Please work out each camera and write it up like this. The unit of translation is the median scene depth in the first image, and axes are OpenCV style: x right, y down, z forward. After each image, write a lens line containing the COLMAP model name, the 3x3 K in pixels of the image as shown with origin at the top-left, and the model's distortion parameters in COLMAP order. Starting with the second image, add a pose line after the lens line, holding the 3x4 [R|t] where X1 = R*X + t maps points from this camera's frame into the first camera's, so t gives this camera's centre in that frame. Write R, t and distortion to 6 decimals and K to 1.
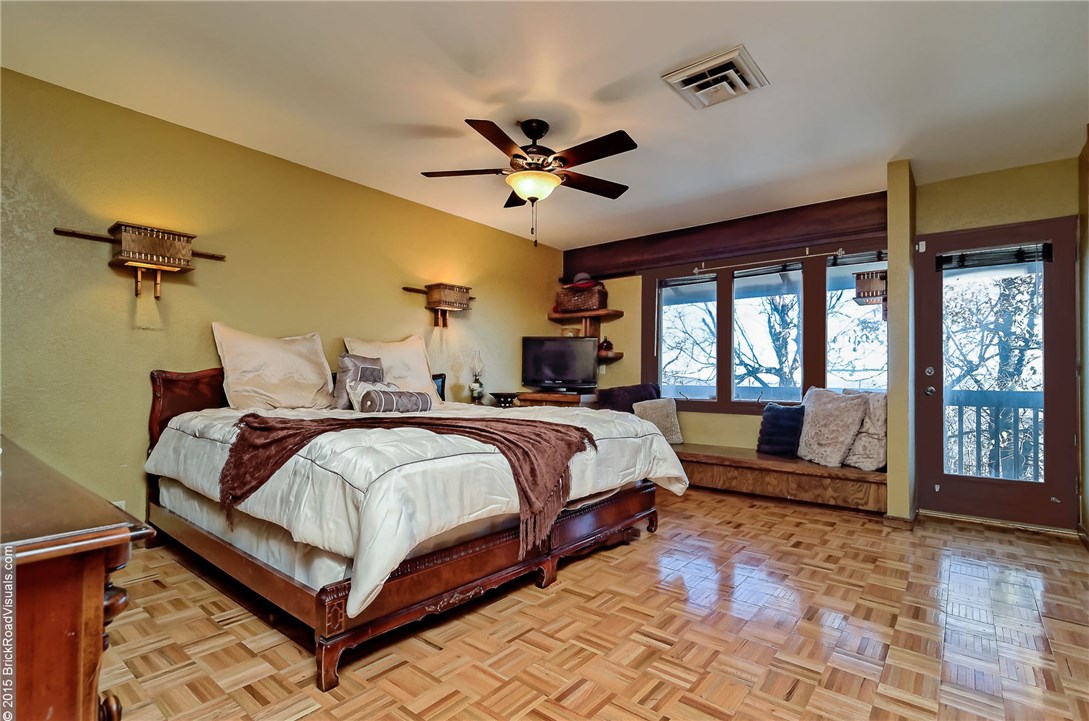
lens RADIAL K [[523.5, 0, 536.0], [0, 523.5, 367.4], [0, 0, 1]] dist [-0.002035, -0.000049]
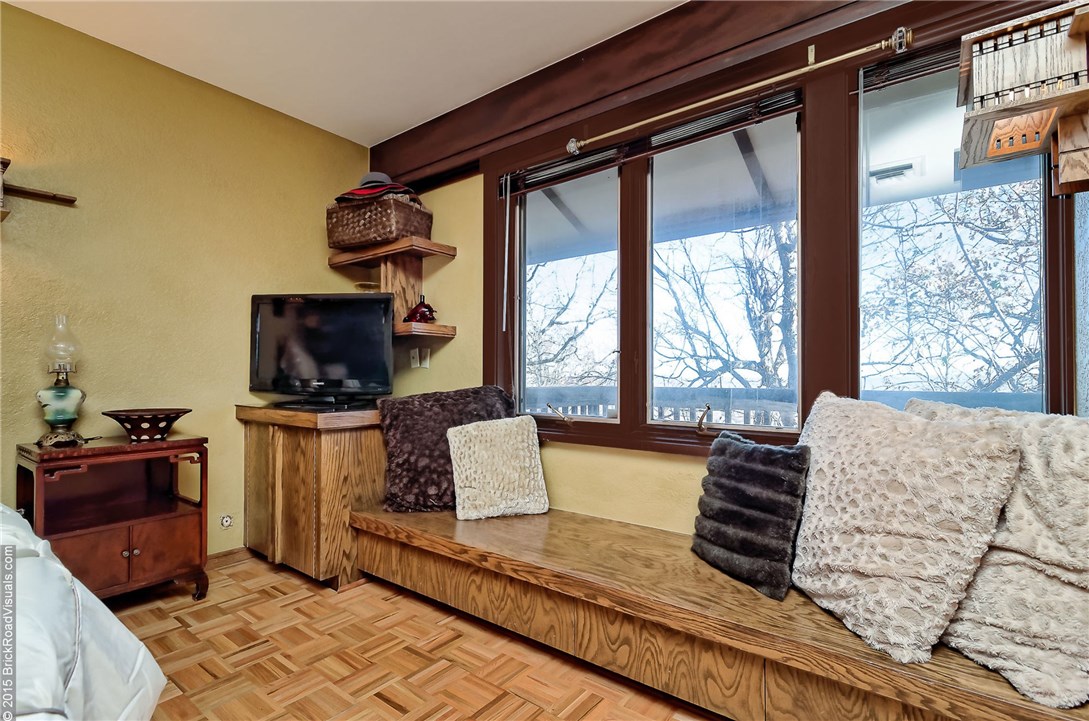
lens RADIAL K [[523.5, 0, 549.6], [0, 523.5, 359.0], [0, 0, 1]] dist [-0.002035, -0.000049]
pose [[0.998925, -0.005328, 0.046052, 0.237965], [0.005942, 0.999895, -0.013220, 0.011963], [-0.045977, 0.013479, 0.998852, 0.484464]]
